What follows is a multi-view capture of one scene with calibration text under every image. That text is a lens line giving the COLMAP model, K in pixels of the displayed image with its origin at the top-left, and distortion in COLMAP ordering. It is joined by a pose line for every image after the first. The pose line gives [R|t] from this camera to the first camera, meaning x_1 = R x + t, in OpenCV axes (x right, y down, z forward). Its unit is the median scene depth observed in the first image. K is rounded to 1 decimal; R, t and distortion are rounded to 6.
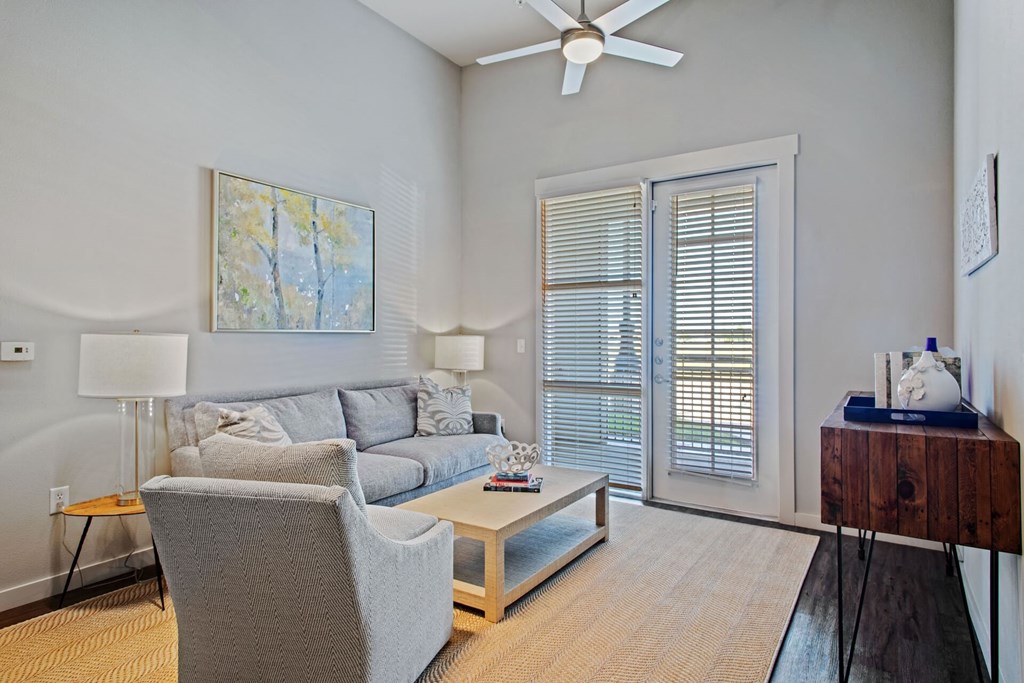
lens RADIAL K [[568.1, 0, 516.0], [0, 568.1, 338.5], [0, 0, 1]] dist [0.006919, 0.003401]
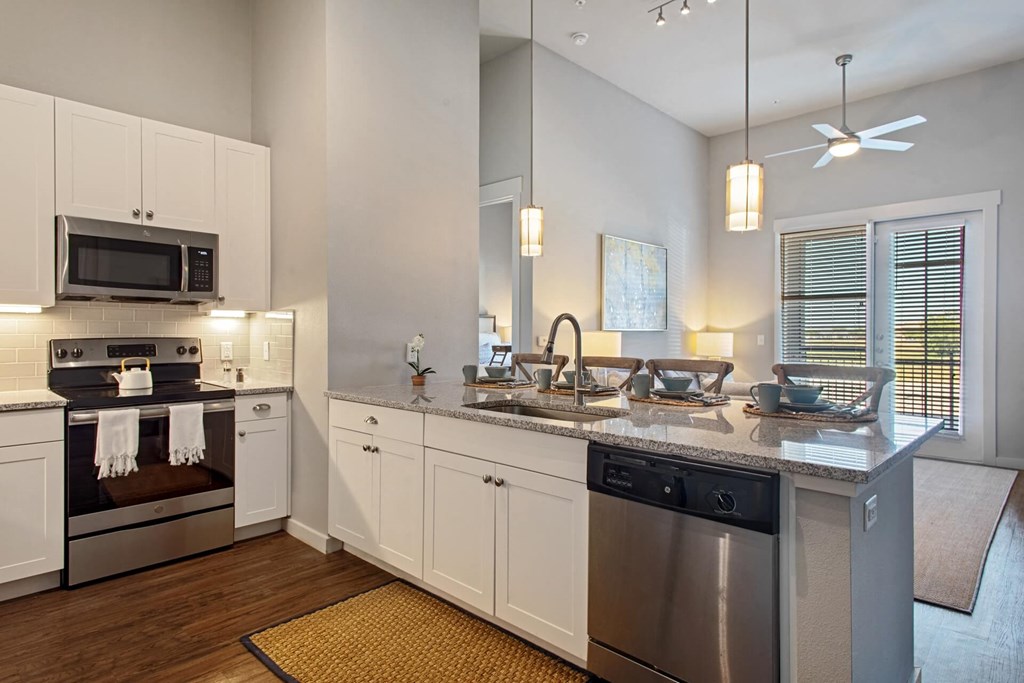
lens RADIAL K [[568.1, 0, 510.7], [0, 568.1, 338.8], [0, 0, 1]] dist [0.006919, 0.003401]
pose [[0.981527, 0.001138, -0.191319, -0.388633], [0.000037, 0.999981, 0.006140, 0.001938], [0.191323, -0.006034, 0.981509, -0.574900]]
